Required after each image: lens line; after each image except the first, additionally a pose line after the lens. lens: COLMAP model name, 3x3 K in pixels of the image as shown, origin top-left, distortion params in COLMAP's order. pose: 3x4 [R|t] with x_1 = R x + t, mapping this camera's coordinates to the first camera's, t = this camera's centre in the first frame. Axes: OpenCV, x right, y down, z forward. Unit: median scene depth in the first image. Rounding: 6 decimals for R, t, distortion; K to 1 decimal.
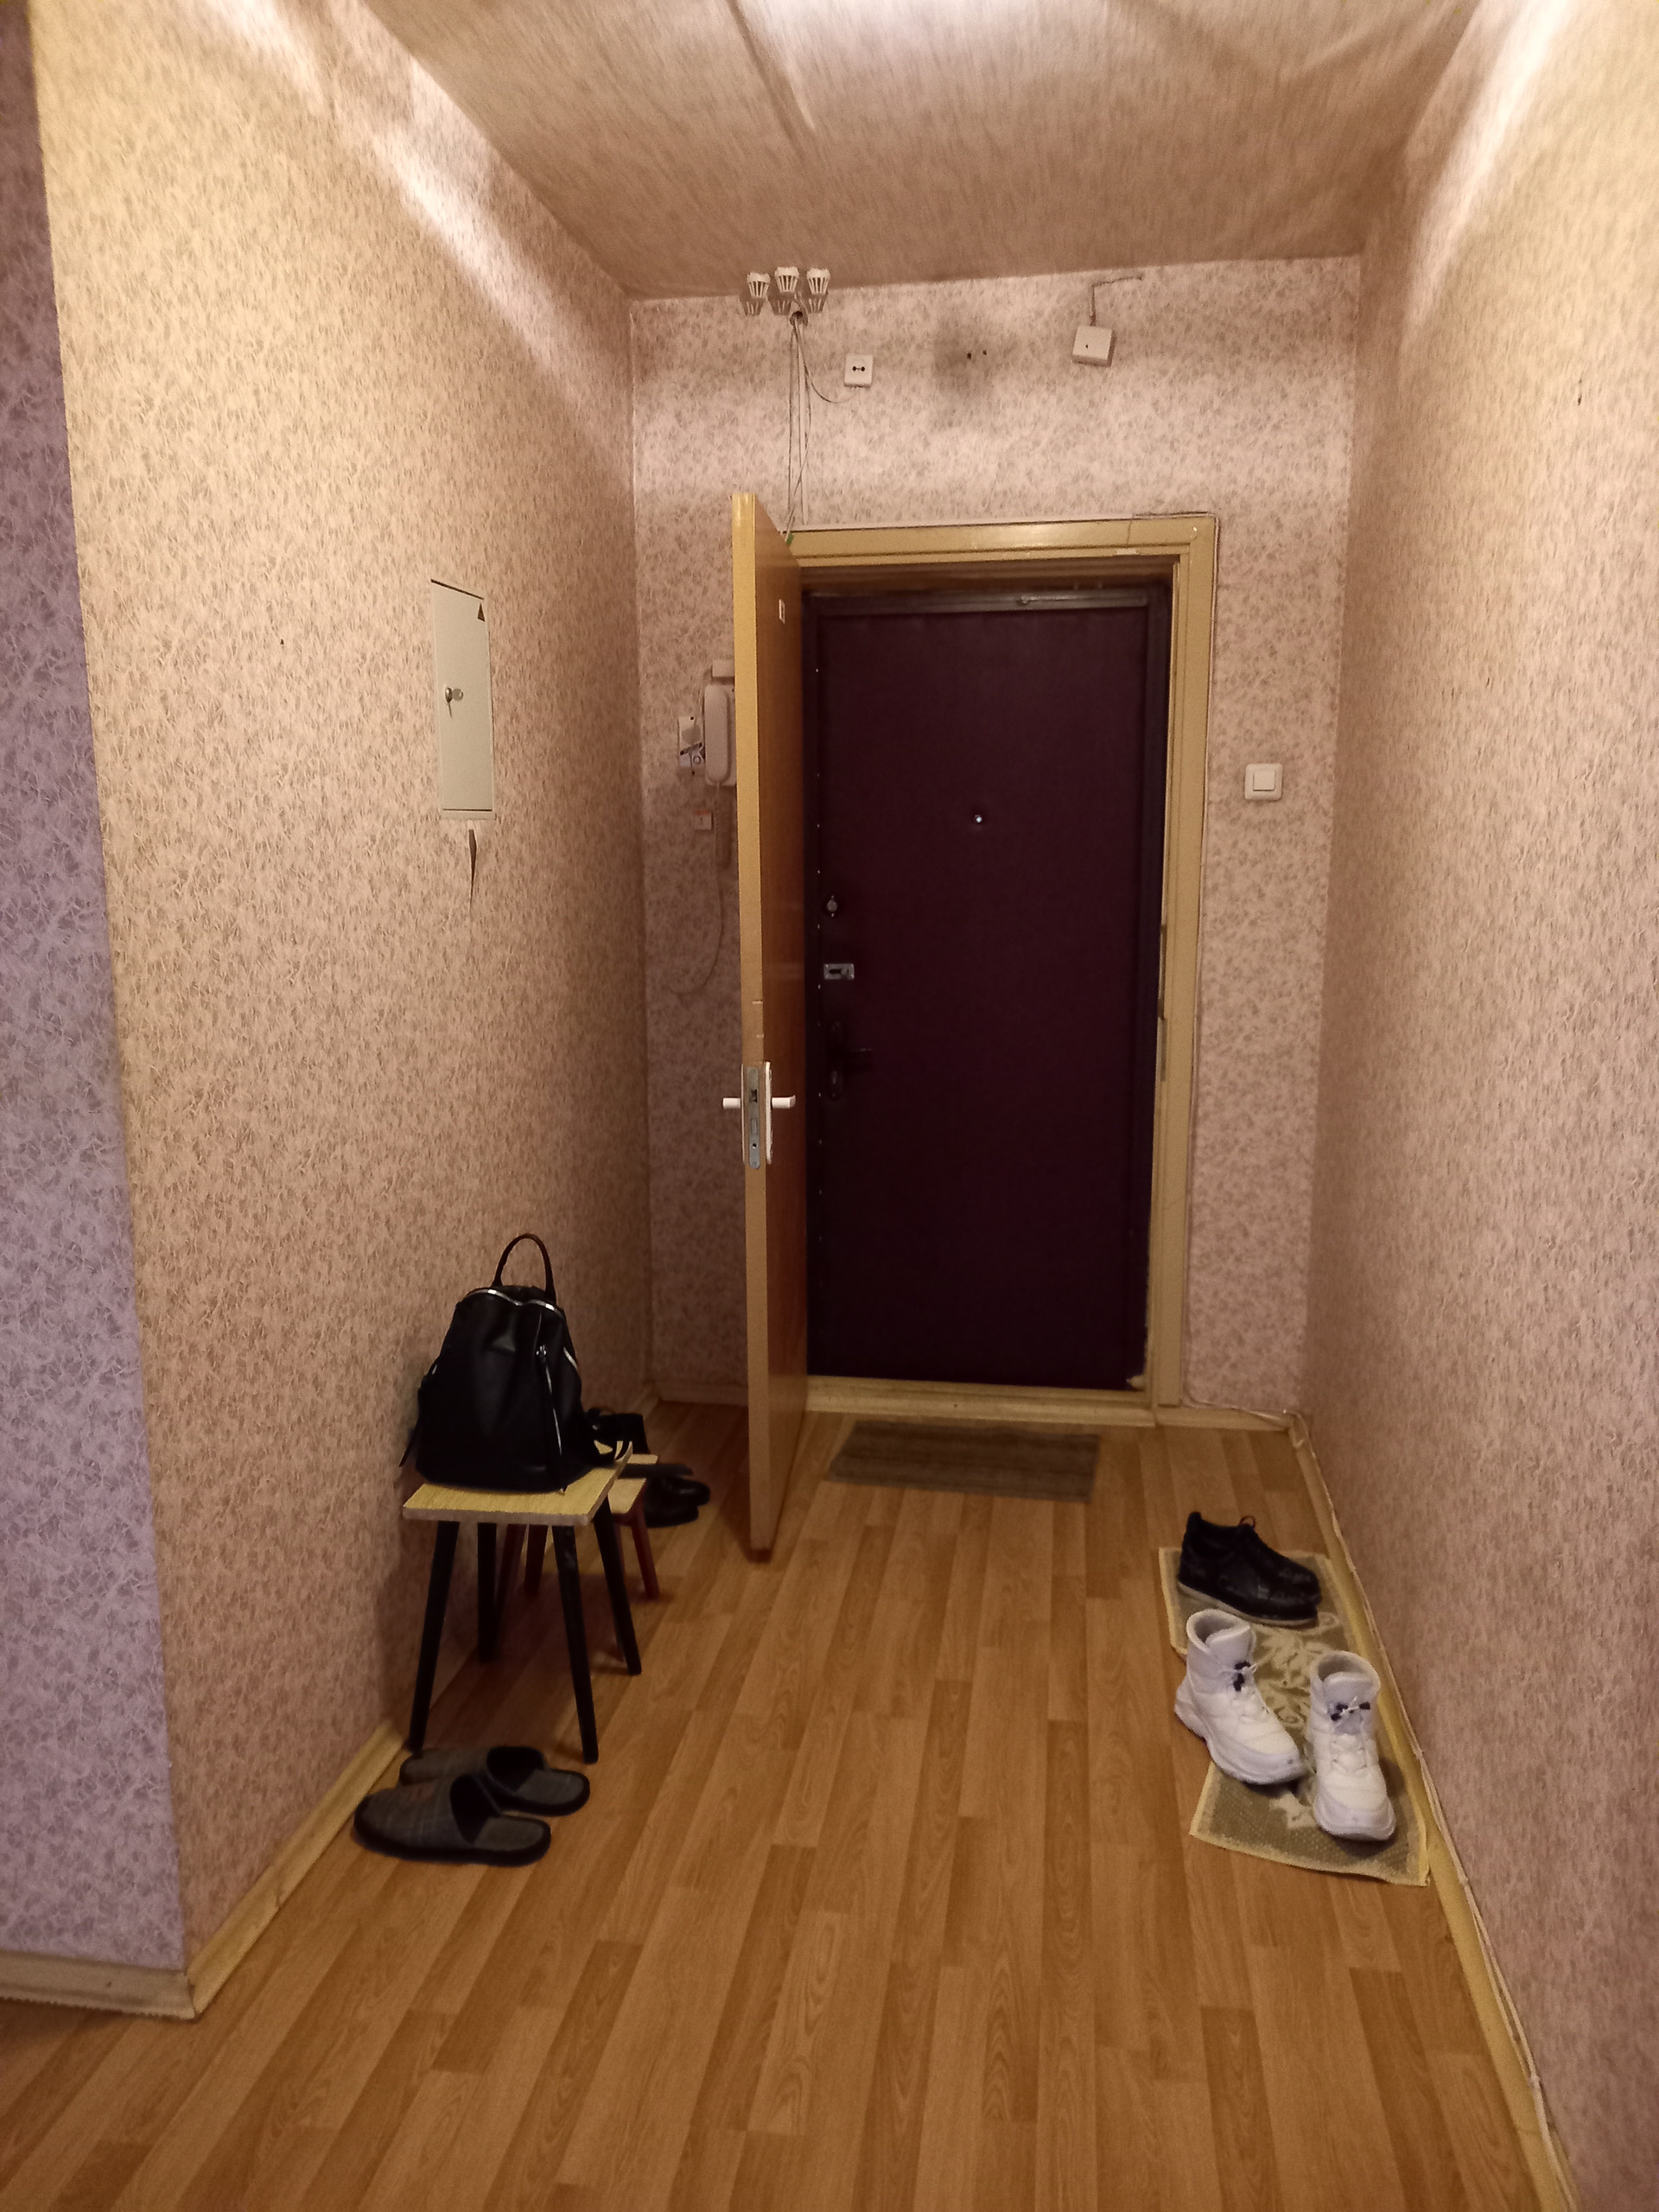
lens RADIAL K [[1590.2, 0, 840.5], [0, 1590.2, 1093.2], [0, 0, 1]] dist [0.027296, -0.026353]
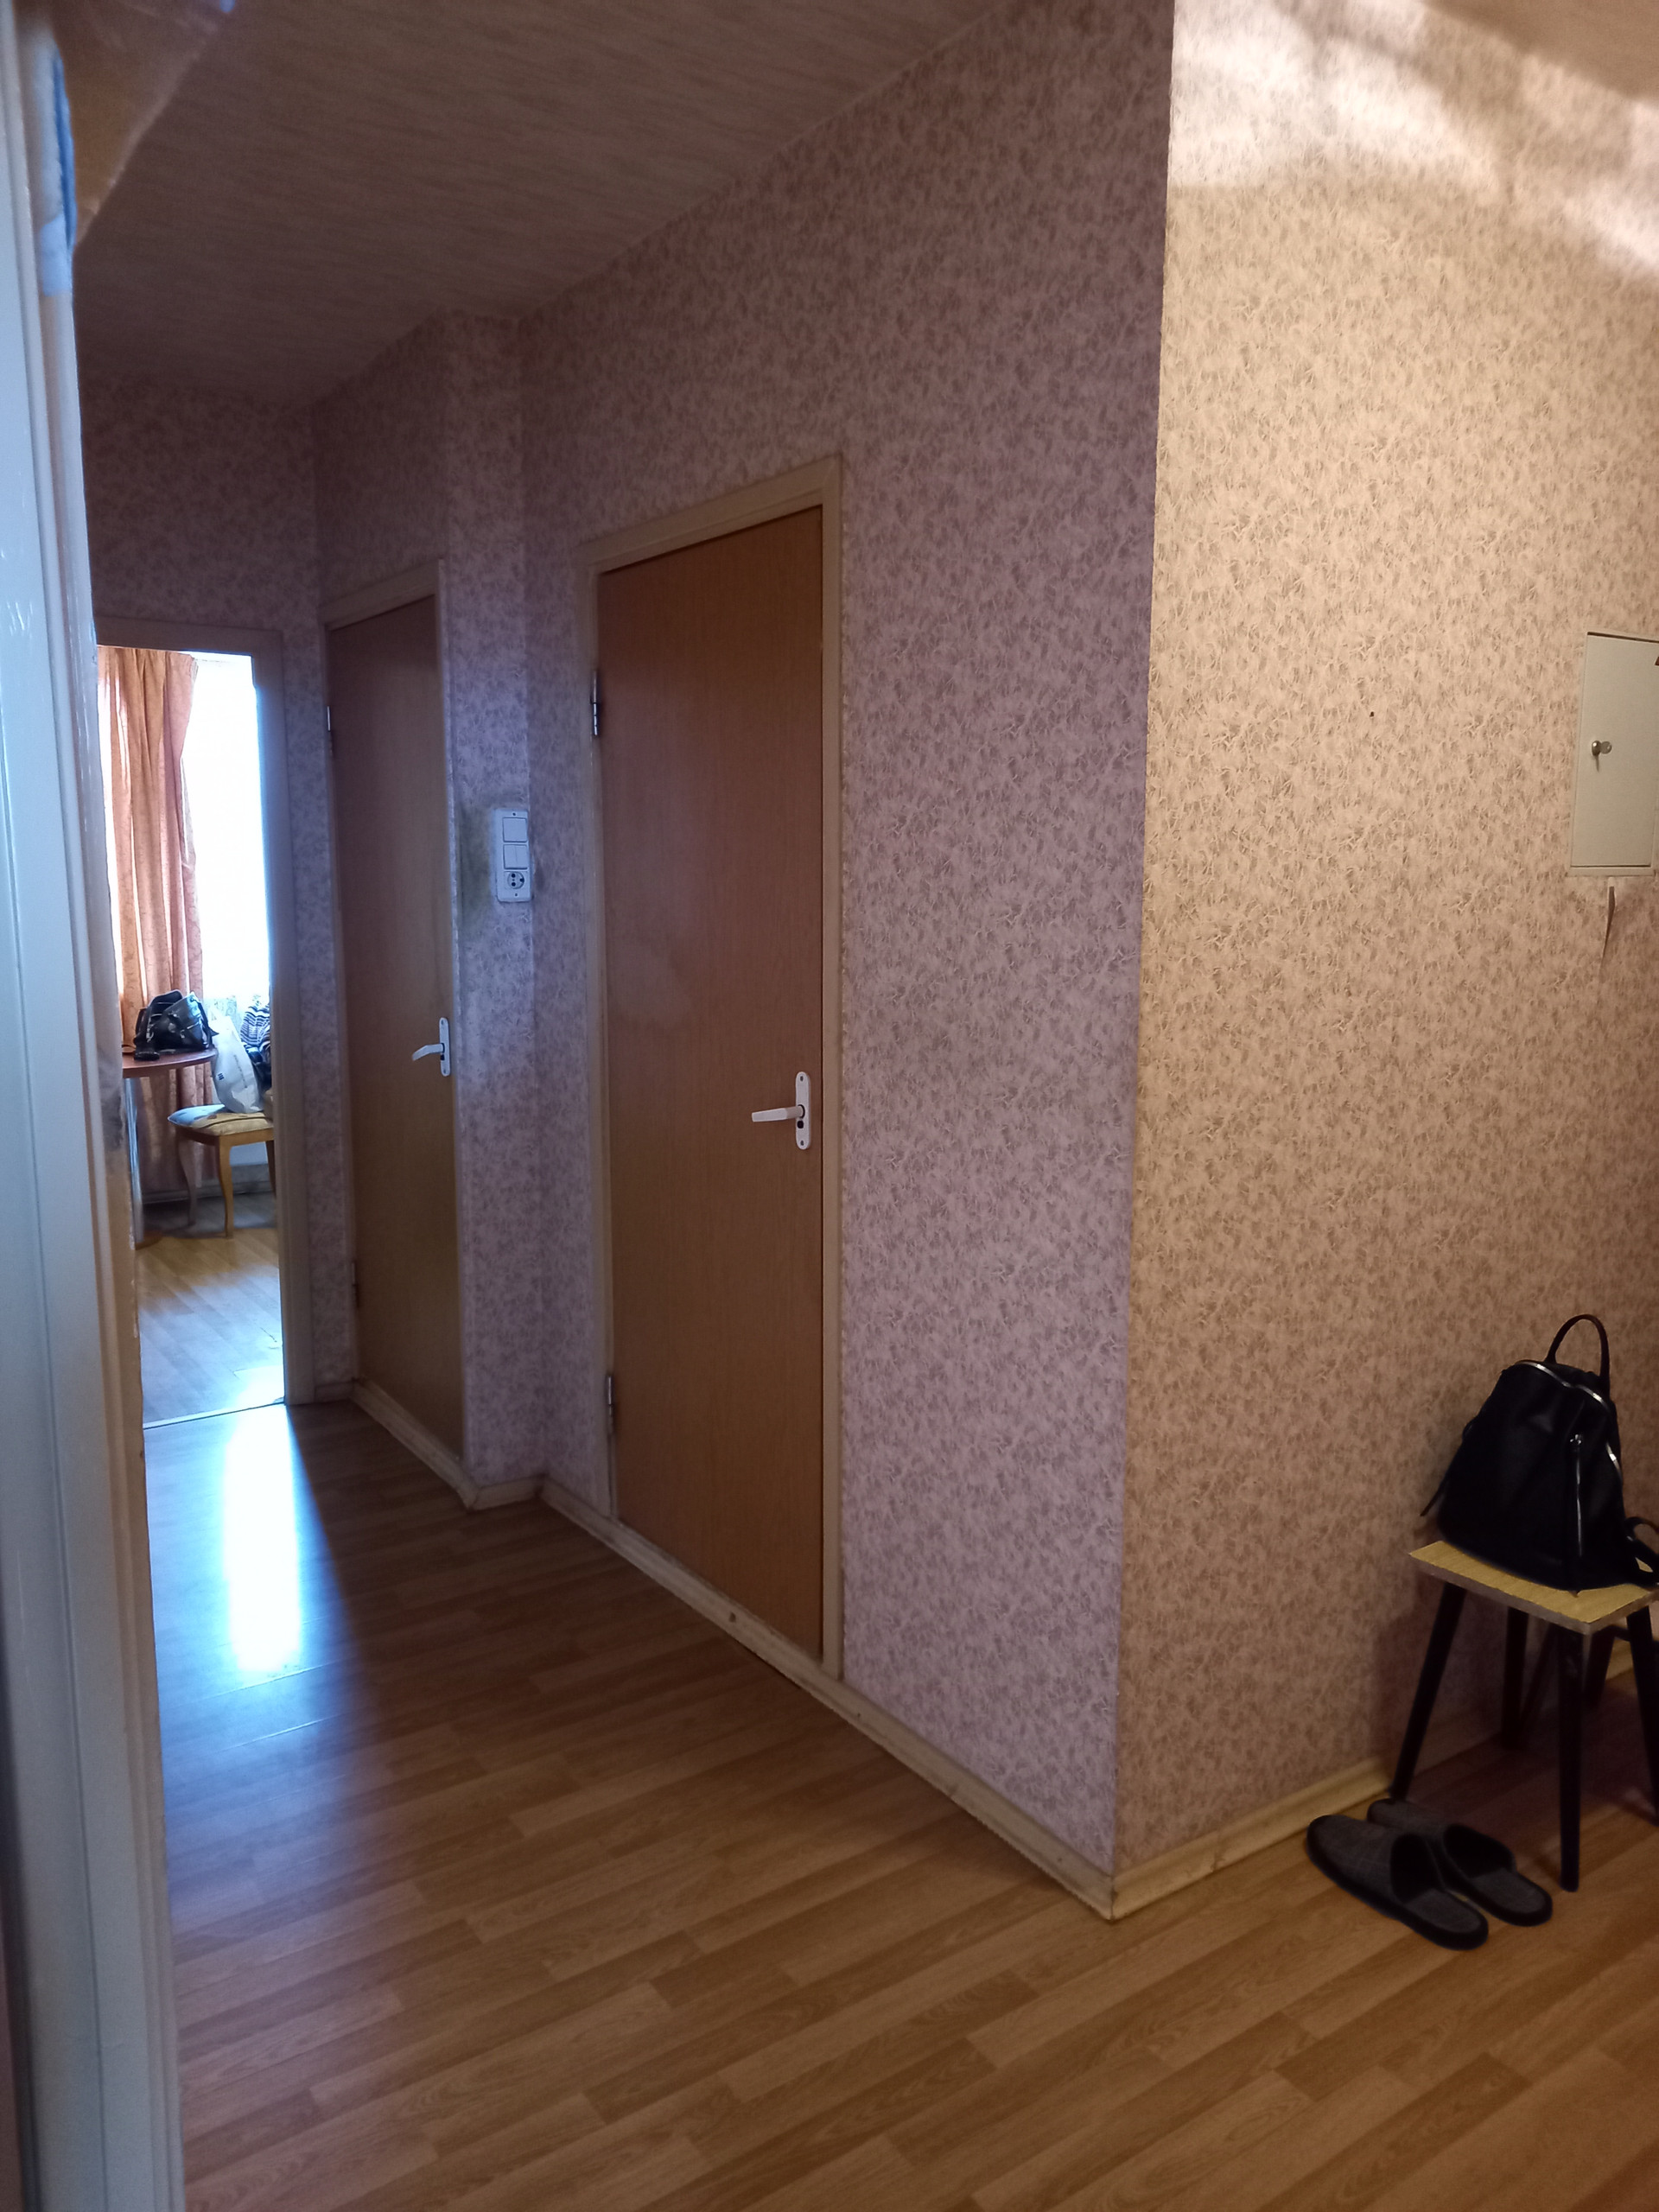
lens RADIAL K [[1590.2, 0, 842.9], [0, 1590.2, 1089.9], [0, 0, 1]] dist [0.027296, -0.026353]
pose [[0.691858, 0.105914, -0.714224, 0.197199], [-0.125530, 0.991763, 0.025472, -0.015625], [0.711038, 0.072034, 0.699454, 0.017497]]
